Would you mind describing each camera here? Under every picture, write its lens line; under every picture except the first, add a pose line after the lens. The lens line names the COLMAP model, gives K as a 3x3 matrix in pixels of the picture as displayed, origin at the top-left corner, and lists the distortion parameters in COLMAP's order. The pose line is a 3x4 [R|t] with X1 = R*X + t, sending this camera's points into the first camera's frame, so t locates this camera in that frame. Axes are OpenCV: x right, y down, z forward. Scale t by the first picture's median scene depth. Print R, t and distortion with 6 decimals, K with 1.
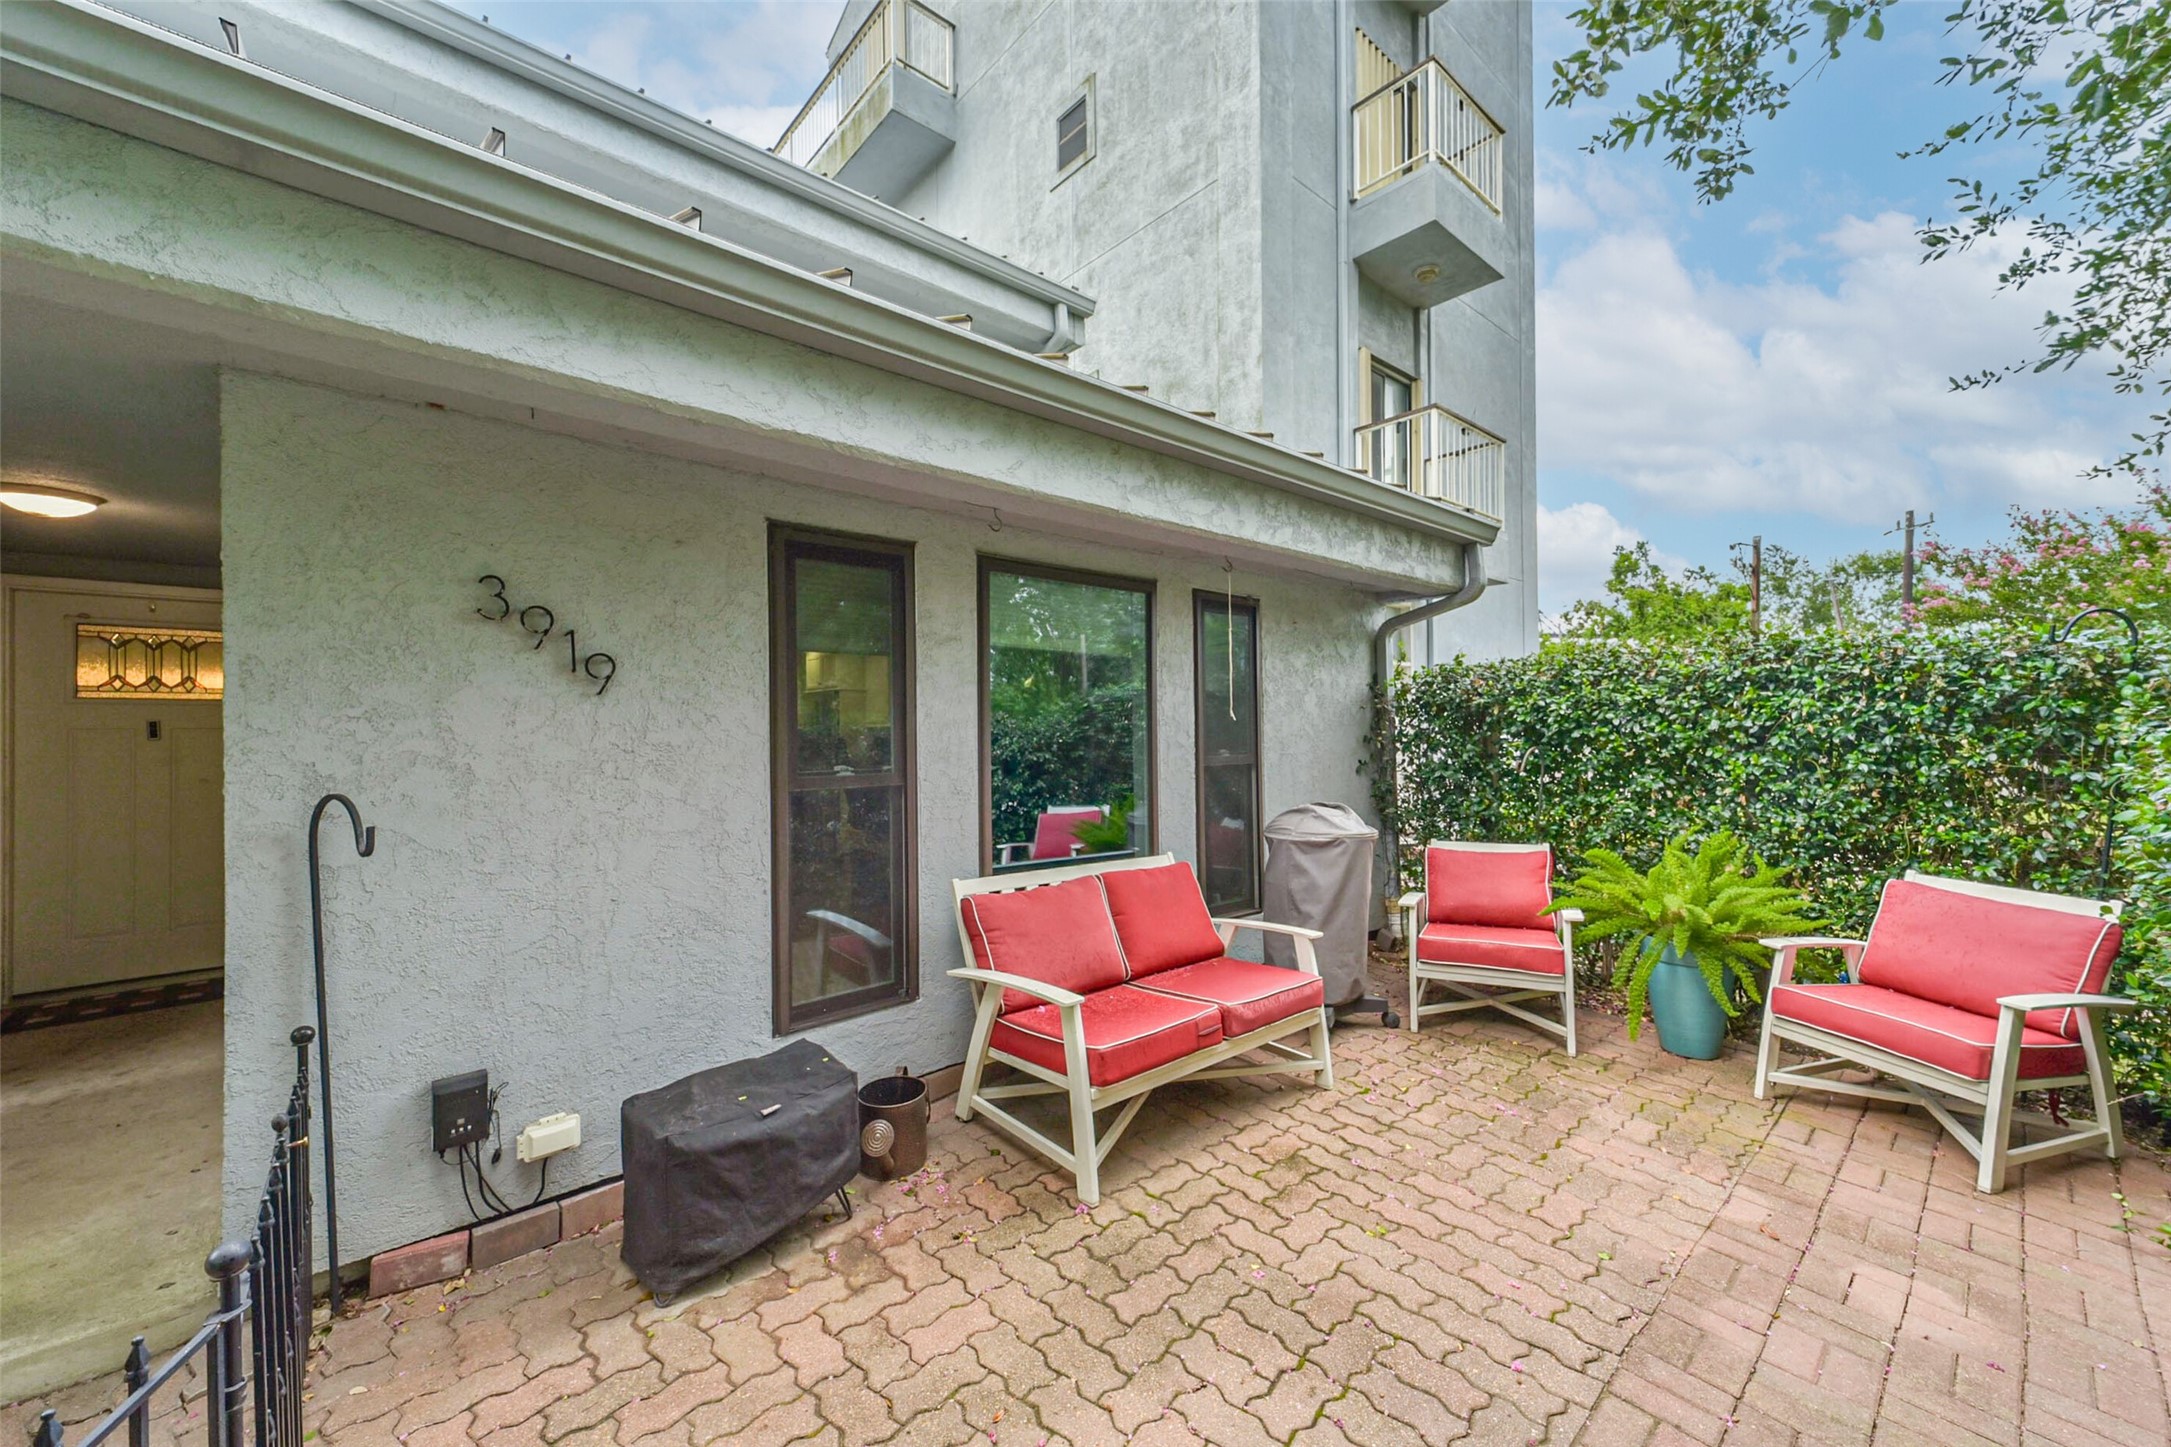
lens RADIAL K [[843.0, 0, 1099.4], [0, 843.0, 722.0], [0, 0, 1]] dist [0.007650, -0.000435]
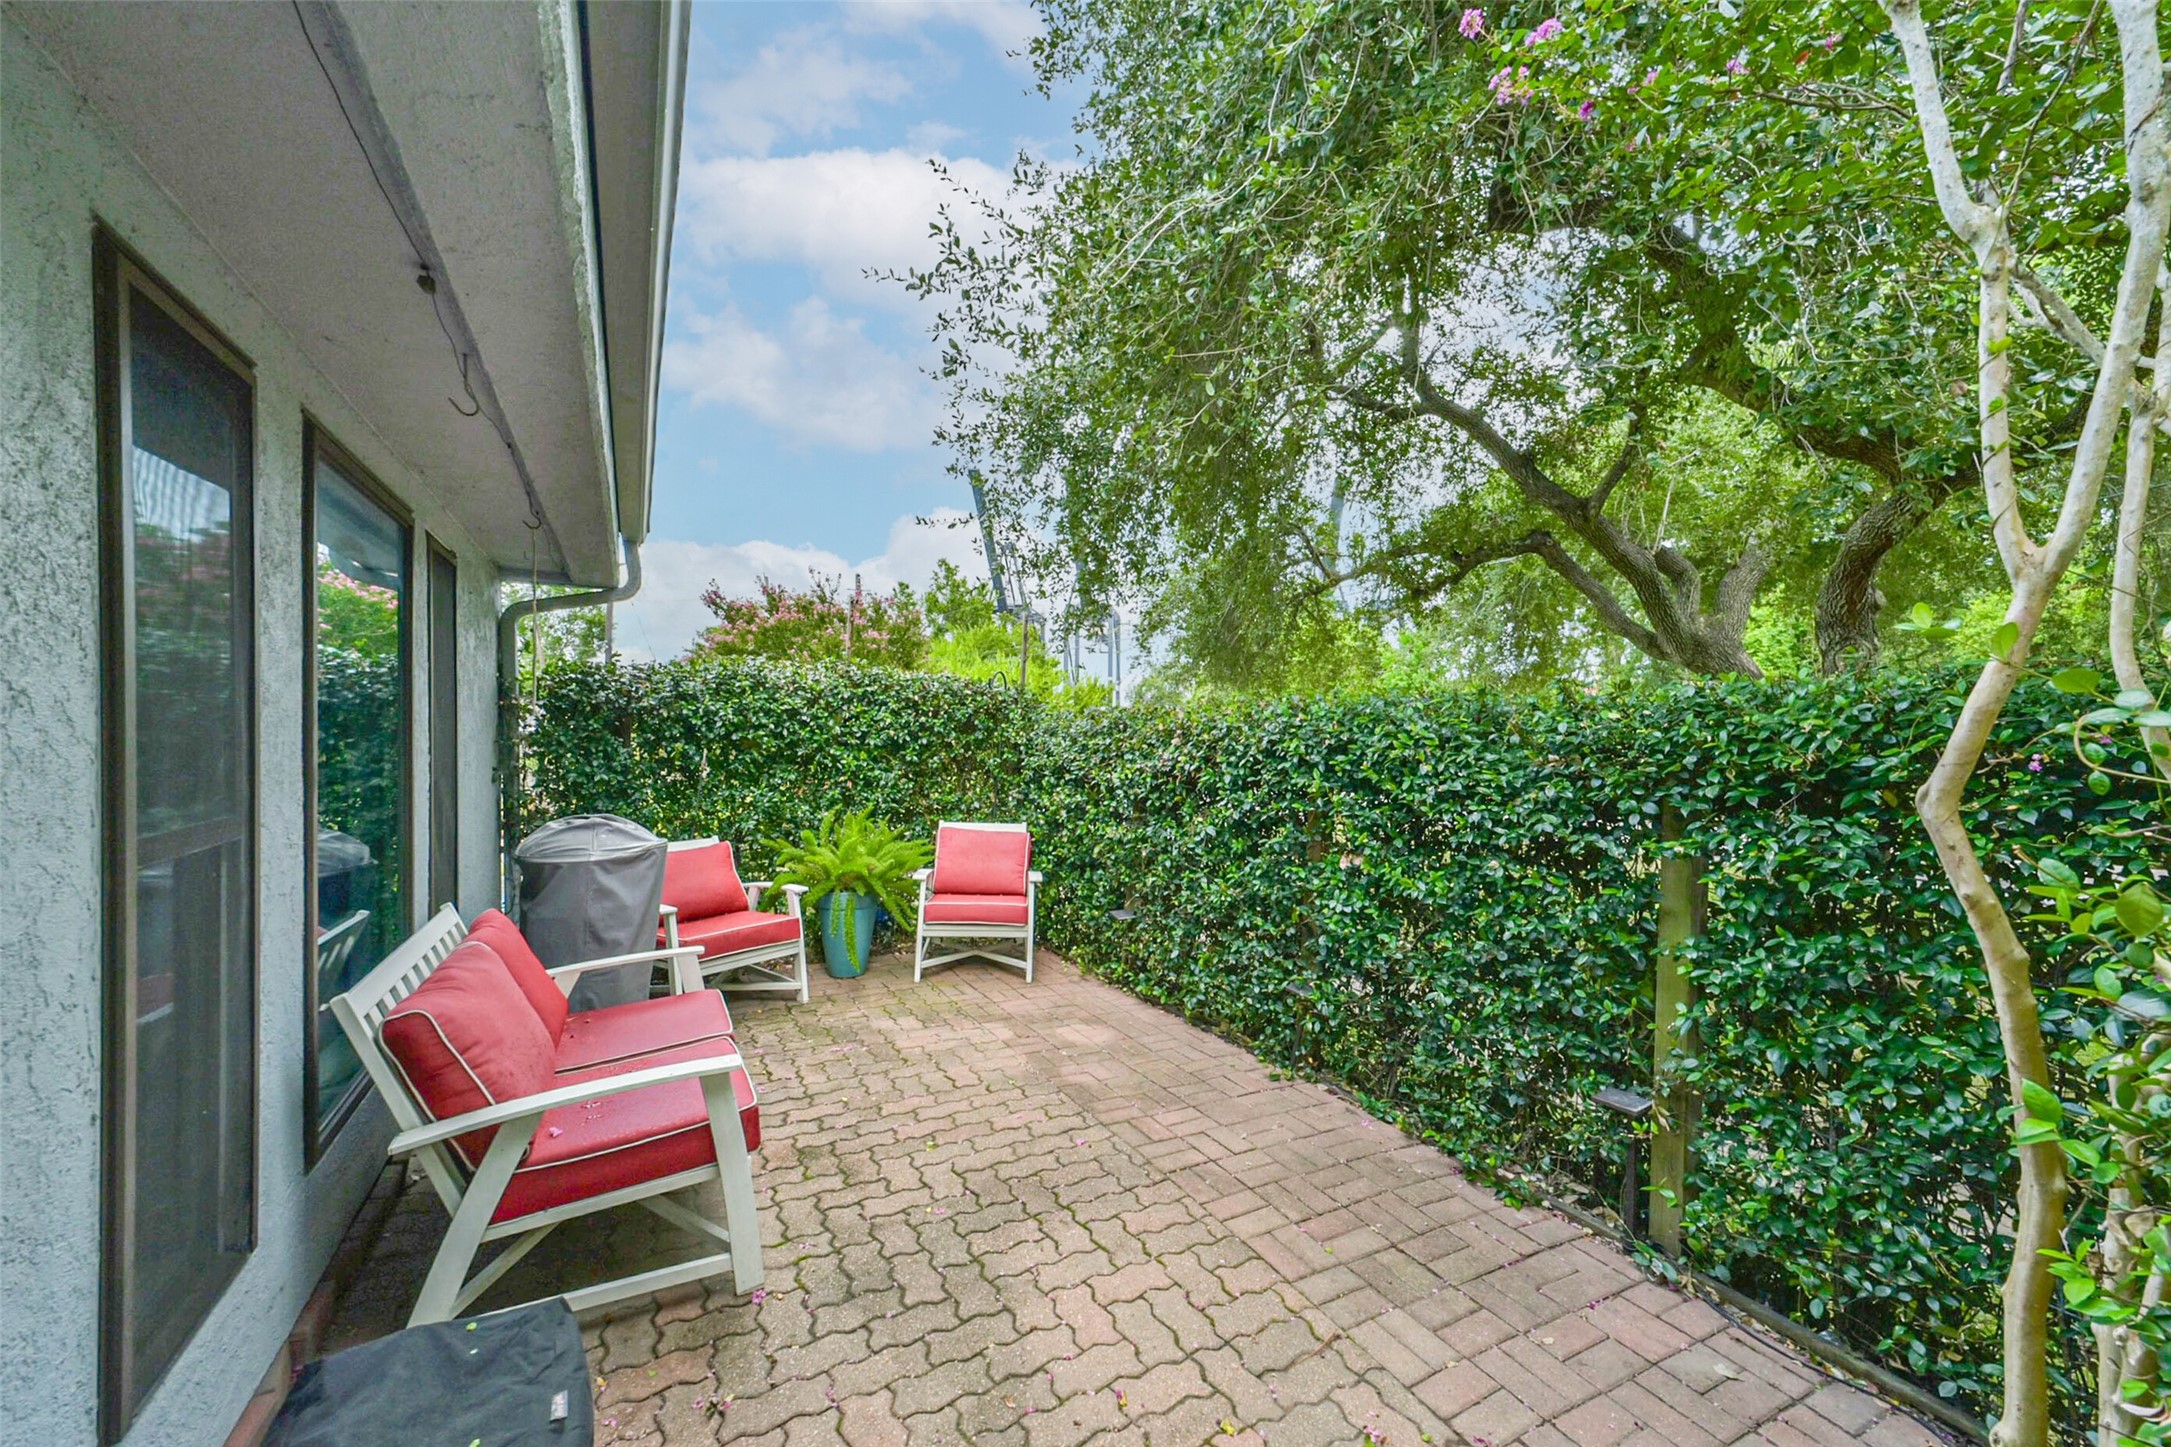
lens RADIAL K [[843.0, 0, 1099.4], [0, 843.0, 722.0], [0, 0, 1]] dist [0.007650, -0.000435]
pose [[0.218775, 0.014406, 0.975669, -0.786940], [-0.020449, 0.999739, -0.010176, -0.007294], [-0.975561, -0.017725, 0.219013, 0.474772]]
